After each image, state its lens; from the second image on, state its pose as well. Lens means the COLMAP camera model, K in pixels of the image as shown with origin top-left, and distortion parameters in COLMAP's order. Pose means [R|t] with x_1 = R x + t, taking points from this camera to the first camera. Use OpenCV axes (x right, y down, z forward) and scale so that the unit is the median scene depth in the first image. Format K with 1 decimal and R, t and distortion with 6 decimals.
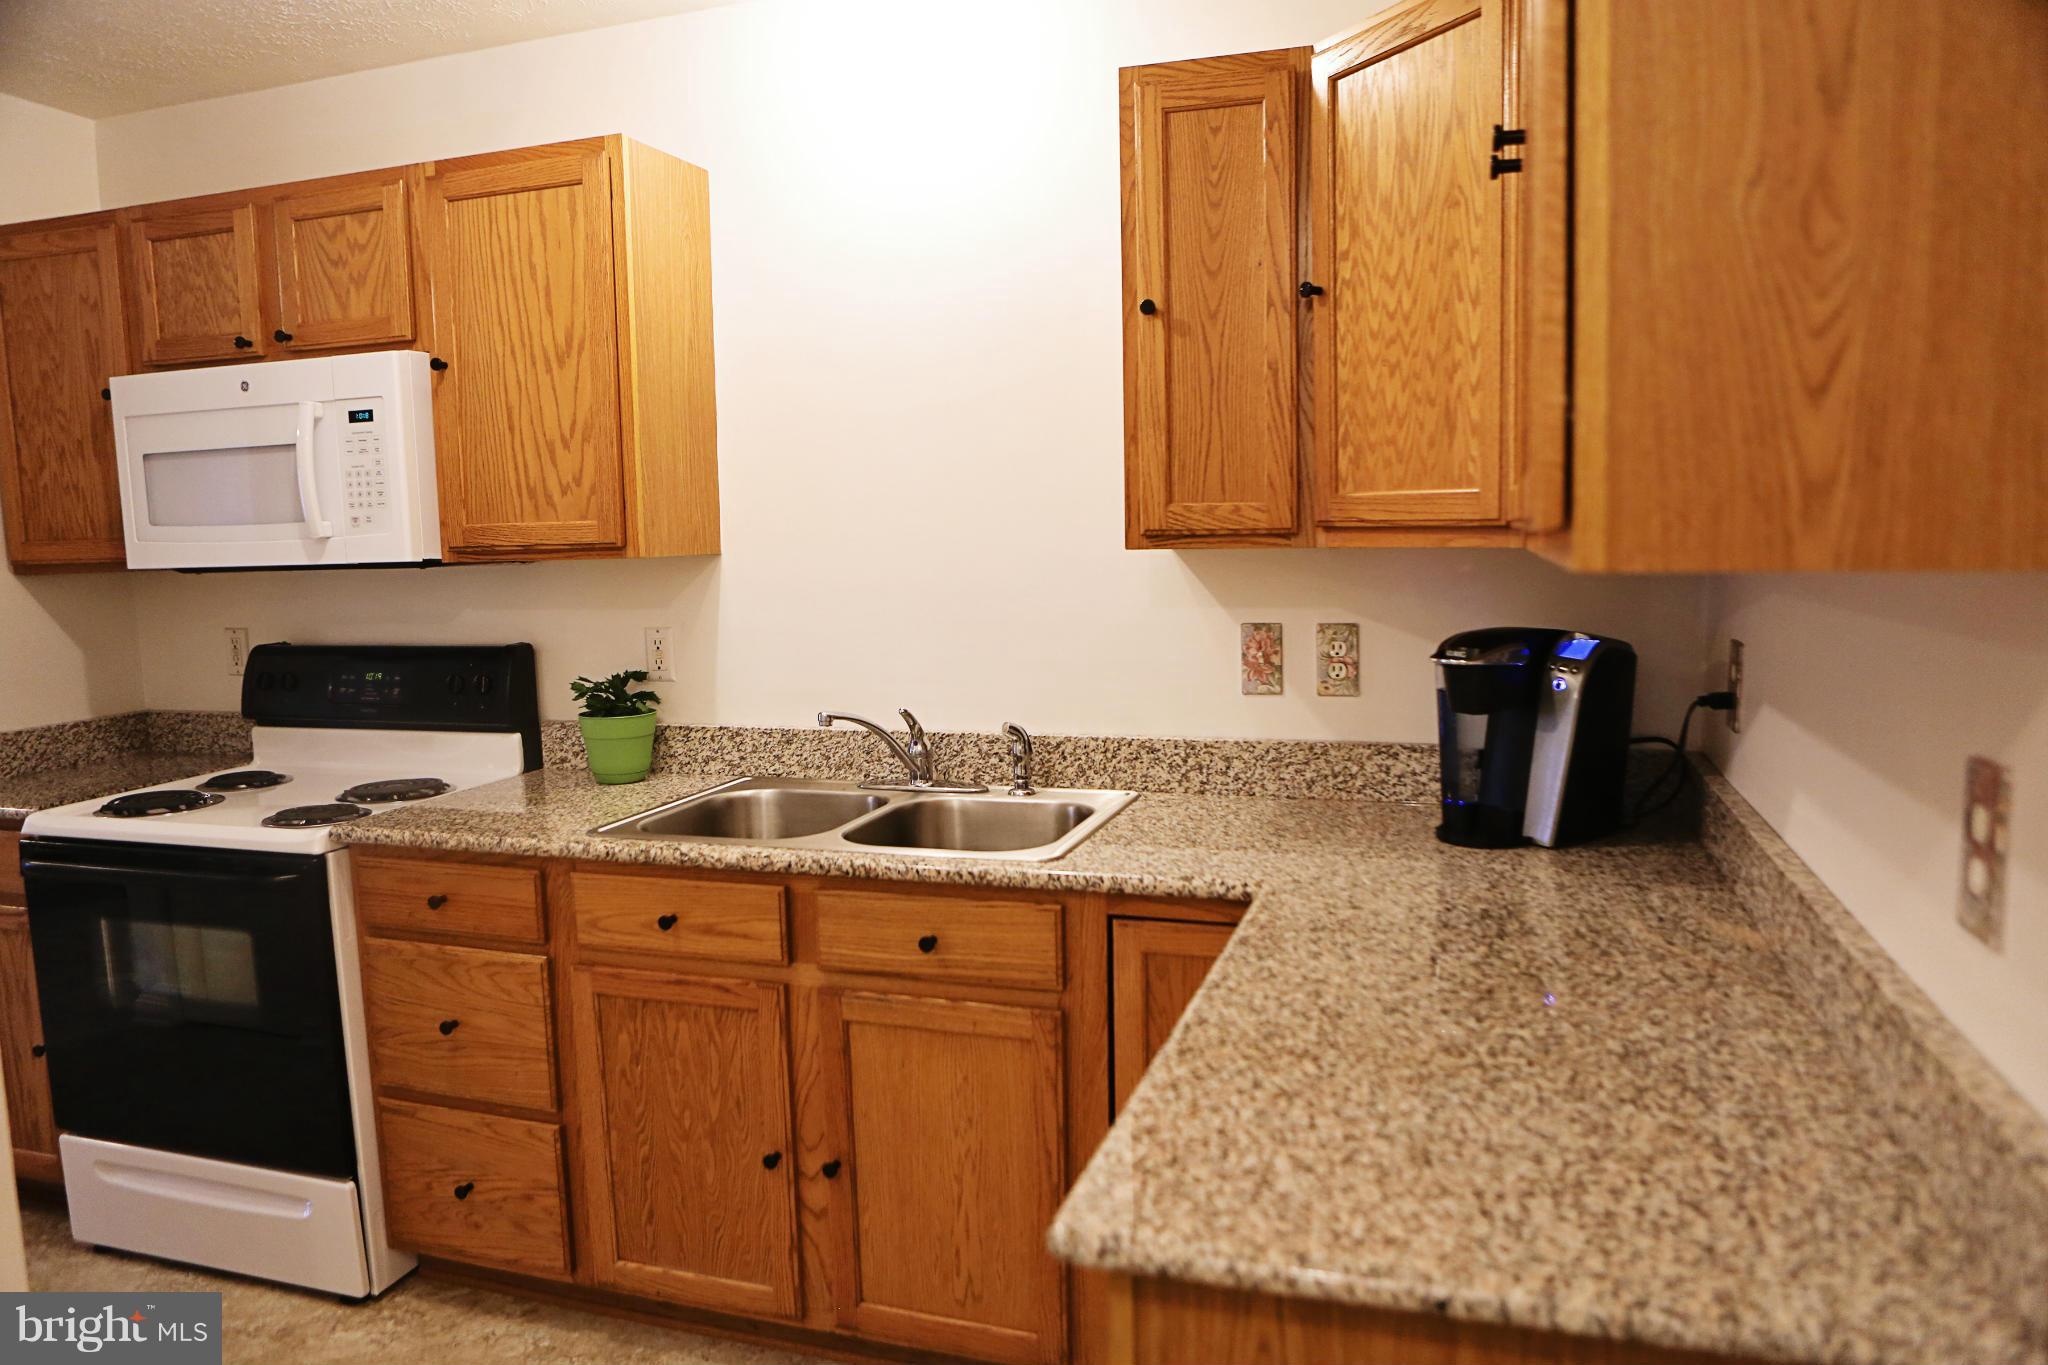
lens RADIAL K [[1432.0, 0, 1024.0], [0, 1432.0, 682.5], [0, 0, 1]] dist [-0.061042, 0.067959]
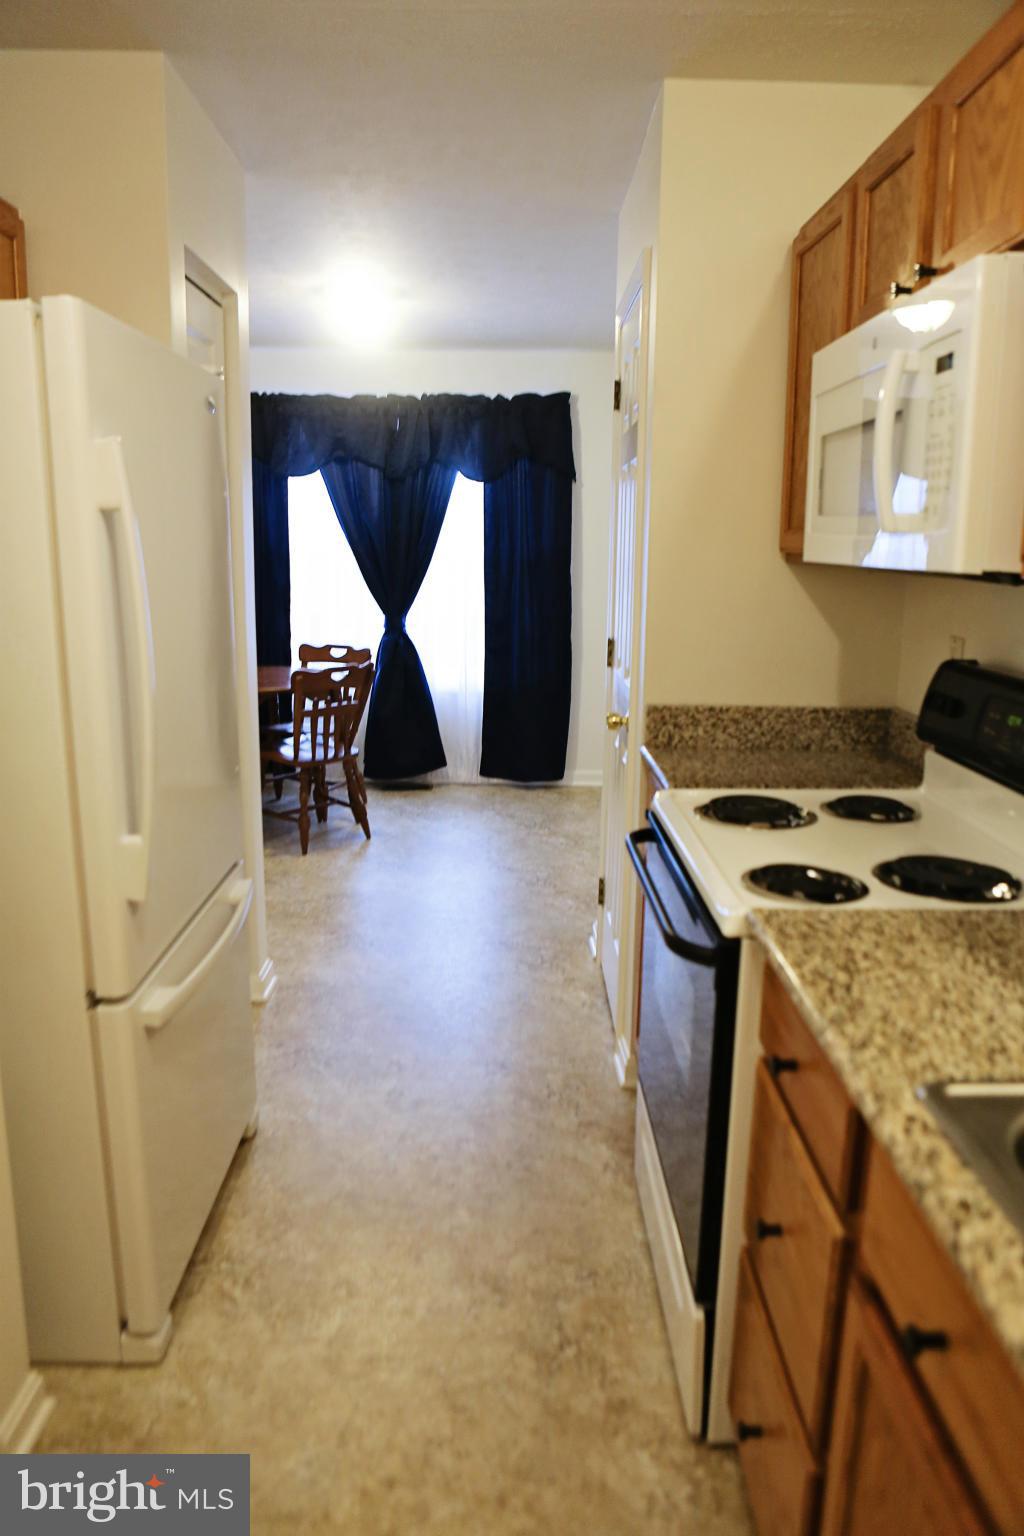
lens RADIAL K [[1074.0, 0, 514.7], [0, 1074.0, 789.8], [0, 0, 1]] dist [-0.061042, 0.067959]
pose [[0.329041, 0.250101, -0.910594, -0.015583], [-0.137583, 0.966697, 0.215795, -0.062480], [0.934239, 0.054277, 0.352493, 0.612435]]
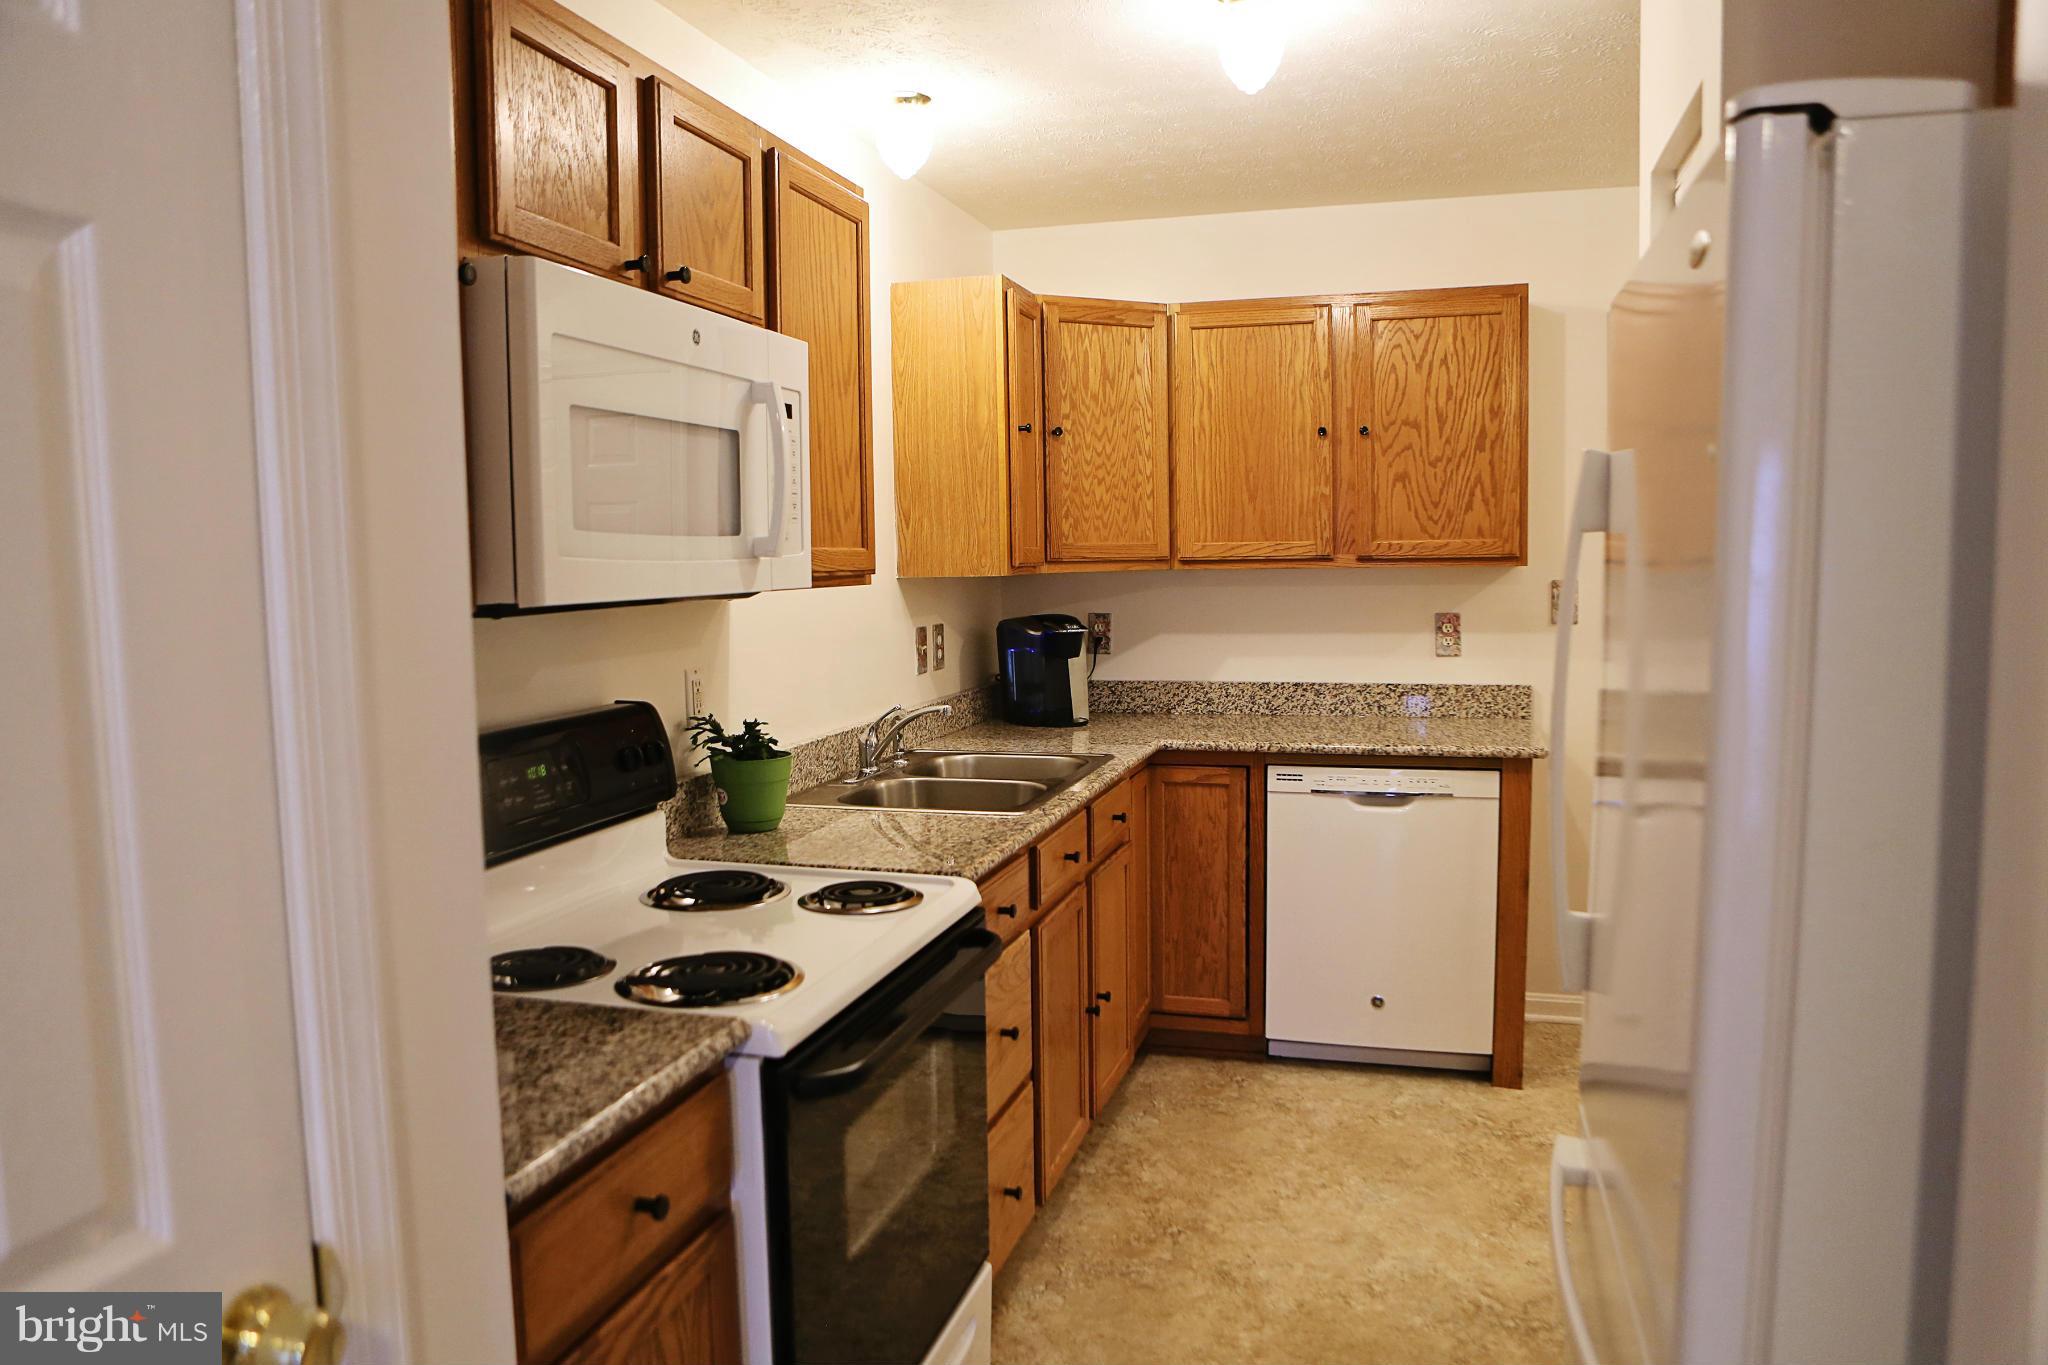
lens RADIAL K [[1432.0, 0, 1024.0], [0, 1432.0, 682.5], [0, 0, 1]] dist [-0.061042, 0.067959]
pose [[-0.041078, -0.061327, 0.997272, -1.341991], [0.135035, 0.988616, 0.066357, -0.069925], [-0.989989, 0.137393, -0.032329, 0.936725]]
